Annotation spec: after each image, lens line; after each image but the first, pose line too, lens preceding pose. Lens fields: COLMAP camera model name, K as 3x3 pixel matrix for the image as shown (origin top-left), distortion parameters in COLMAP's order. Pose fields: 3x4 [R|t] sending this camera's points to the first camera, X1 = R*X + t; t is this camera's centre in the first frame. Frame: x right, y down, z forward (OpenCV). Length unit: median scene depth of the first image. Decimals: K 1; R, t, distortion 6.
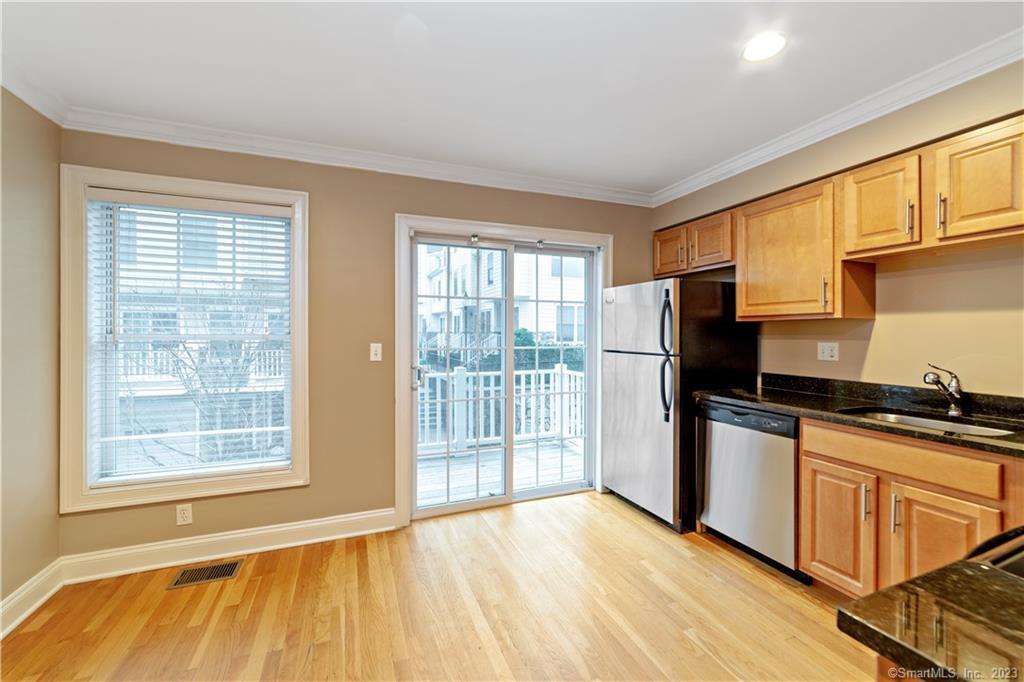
lens RADIAL K [[395.9, 0, 521.8], [0, 395.9, 332.8], [0, 0, 1]] dist [-0.010996, 0.002479]
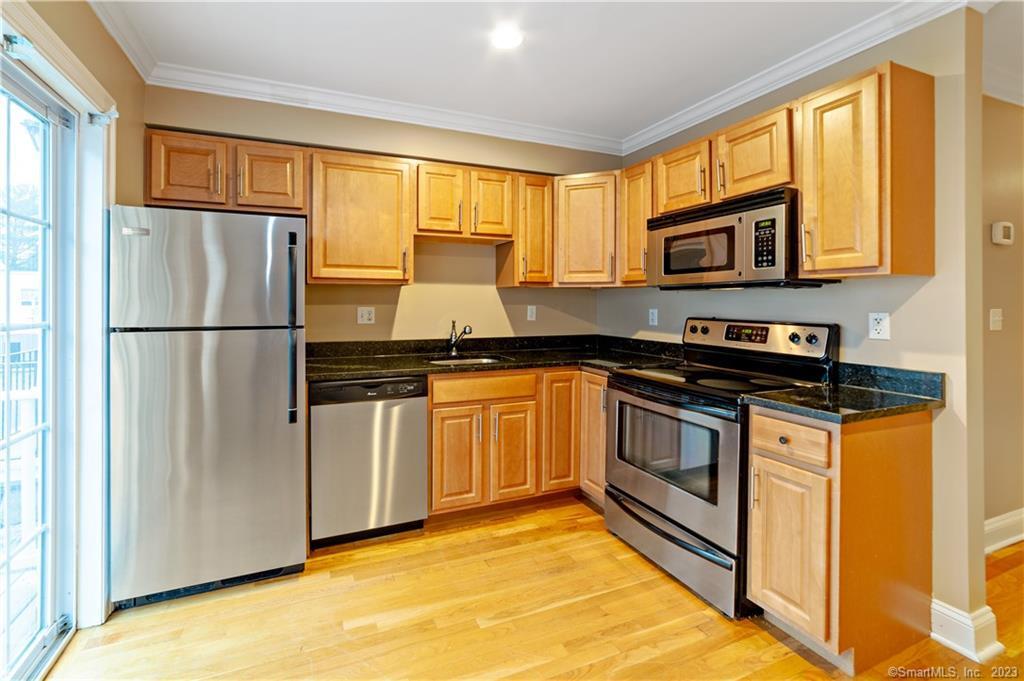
lens RADIAL K [[440.1, 0, 460.3], [0, 440.1, 303.5], [0, 0, 1]] dist [-0.008974, 0.003052]
pose [[0.051950, -0.001519, 0.998649, -0.469220], [-0.001193, 0.999998, 0.001583, 0.014780], [-0.998649, -0.001274, 0.051948, 0.796132]]
